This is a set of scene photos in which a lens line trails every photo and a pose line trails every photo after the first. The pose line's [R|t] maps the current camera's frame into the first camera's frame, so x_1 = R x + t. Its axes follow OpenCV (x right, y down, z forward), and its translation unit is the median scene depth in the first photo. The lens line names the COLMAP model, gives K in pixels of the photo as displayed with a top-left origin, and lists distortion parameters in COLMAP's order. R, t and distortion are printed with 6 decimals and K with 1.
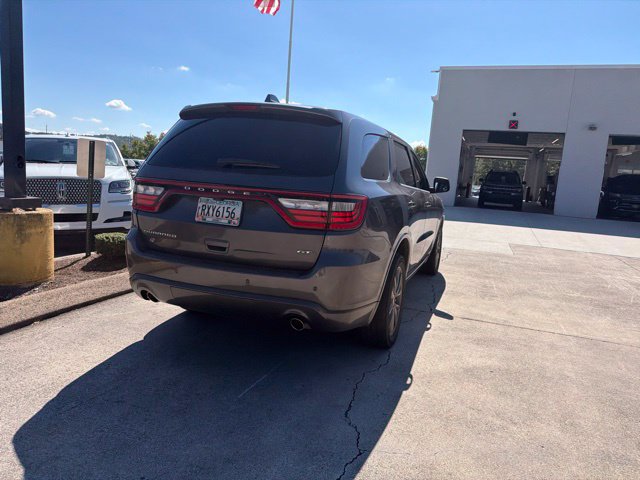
lens RADIAL K [[450.2, 0, 324.9], [0, 450.2, 230.4], [0, 0, 1]] dist [0.027962, -0.034911]
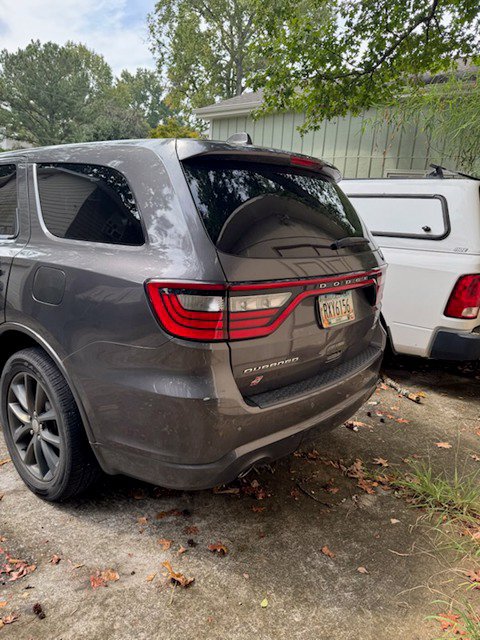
lens RADIAL K [[450.2, 0, 239.7], [0, 450.2, 318.3], [0, 0, 1]] dist [0.027962, -0.034911]
pose [[0.372027, -0.258227, 0.891580, -0.853046], [0.088030, 0.966011, 0.243052, -0.195364], [-0.924038, -0.011936, 0.382113, 0.743954]]
